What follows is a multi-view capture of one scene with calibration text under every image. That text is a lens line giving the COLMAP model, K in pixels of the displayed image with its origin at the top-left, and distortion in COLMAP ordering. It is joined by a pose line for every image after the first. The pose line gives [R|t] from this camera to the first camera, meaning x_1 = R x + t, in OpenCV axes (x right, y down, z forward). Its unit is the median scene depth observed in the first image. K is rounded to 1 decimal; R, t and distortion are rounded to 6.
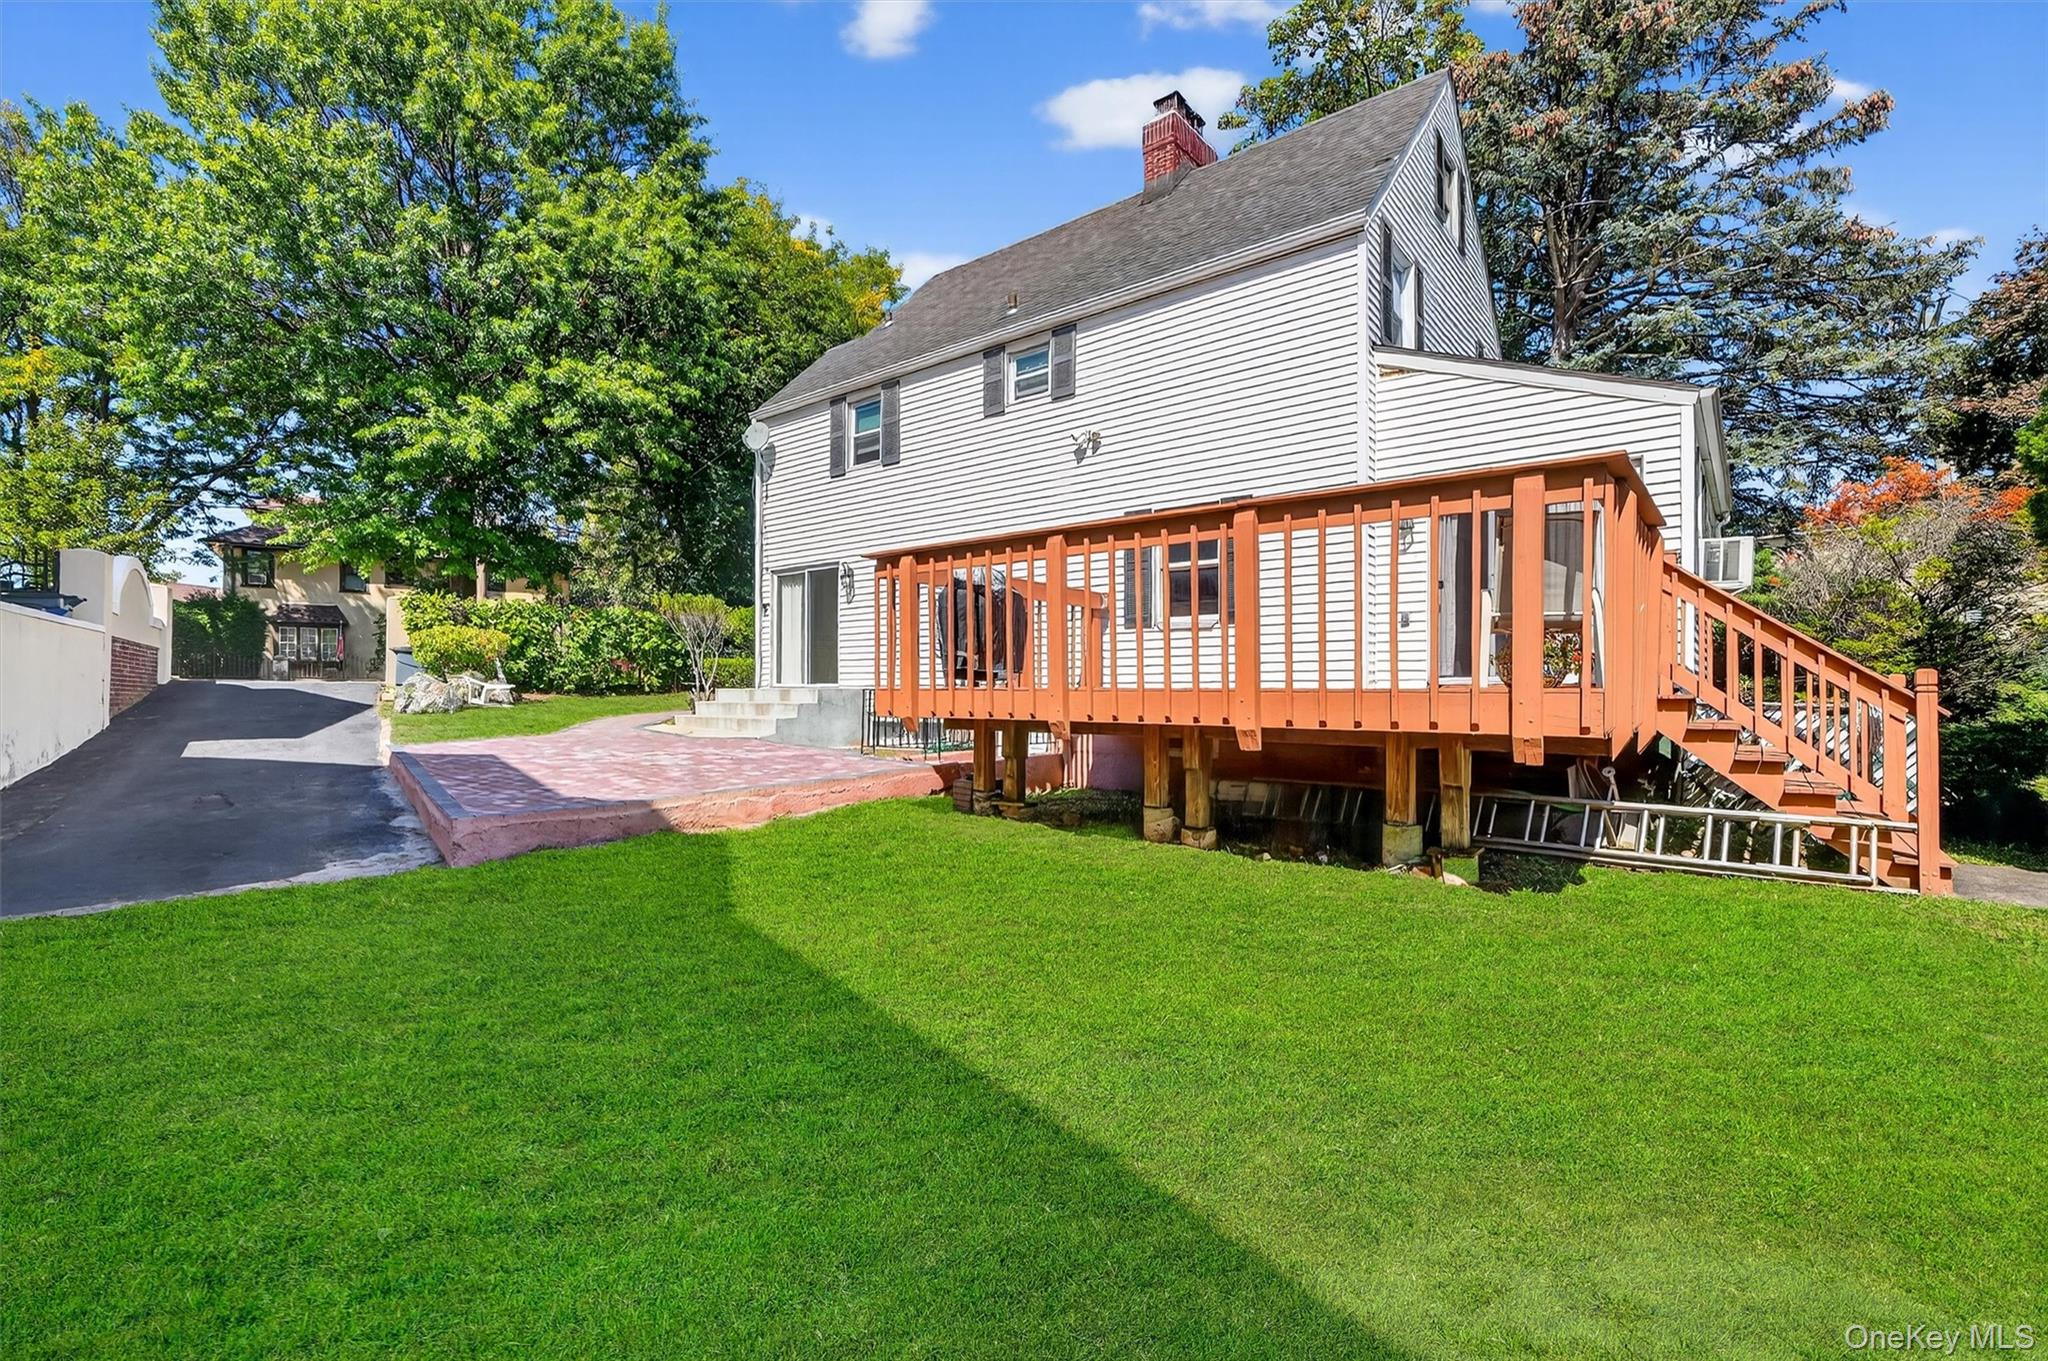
lens RADIAL K [[979.6, 0, 1022.2], [0, 979.6, 685.1], [0, 0, 1]] dist [0.011240, -0.000564]
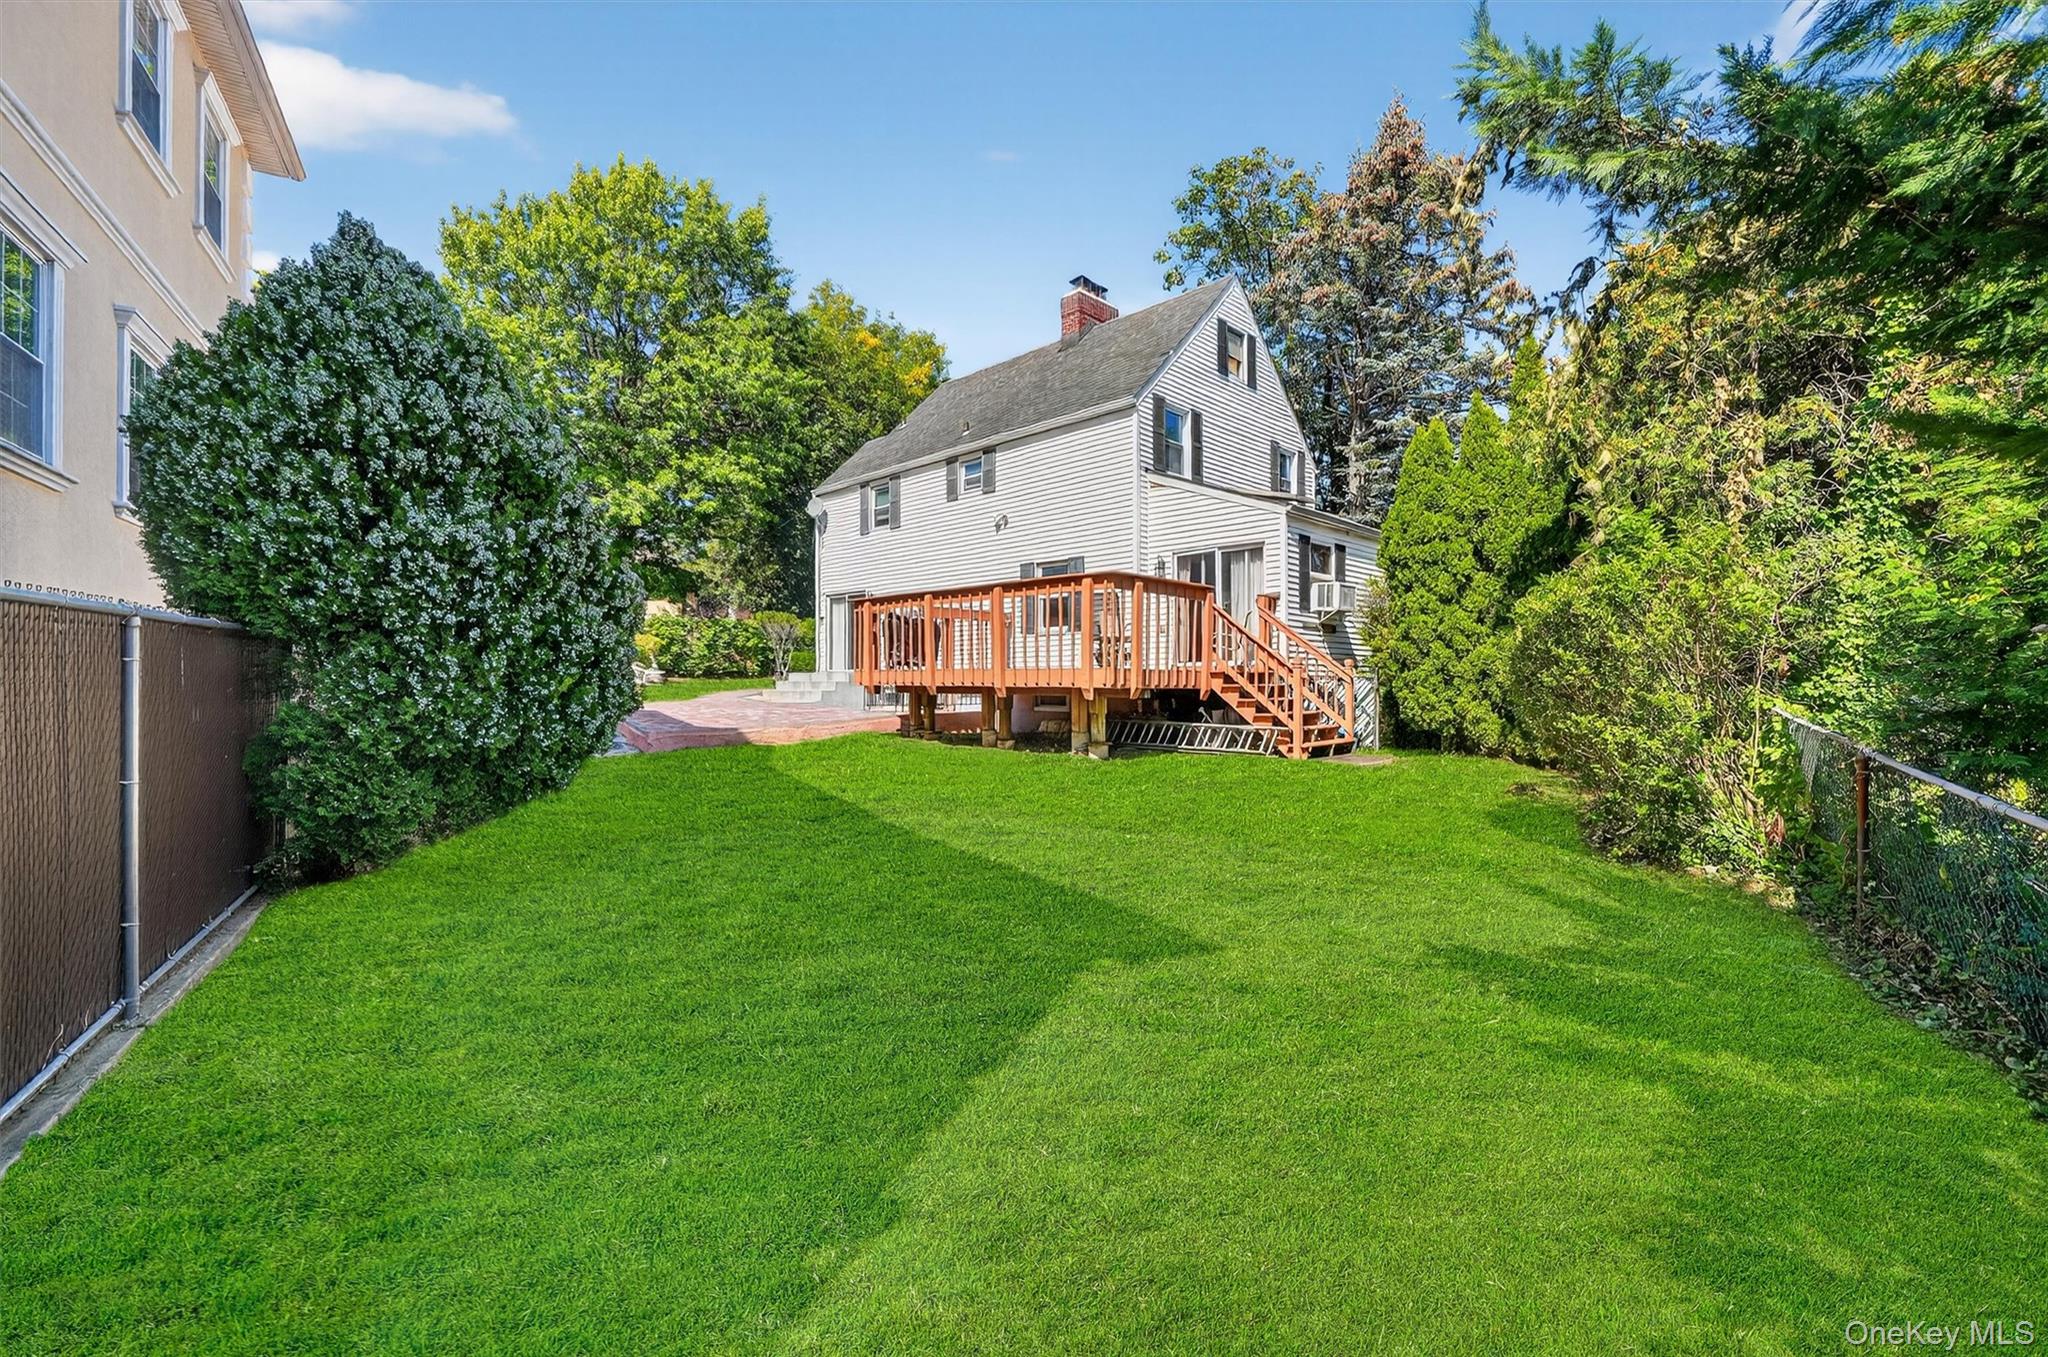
lens RADIAL K [[897.4, 0, 1018.6], [0, 897.4, 671.1], [0, 0, 1]] dist [0.001017, 0.000187]
pose [[0.996025, -0.007622, -0.088749, 0.174295], [0.007656, 0.999971, 0.000044, 0.003543], [0.088746, -0.000723, 0.996054, -0.378716]]
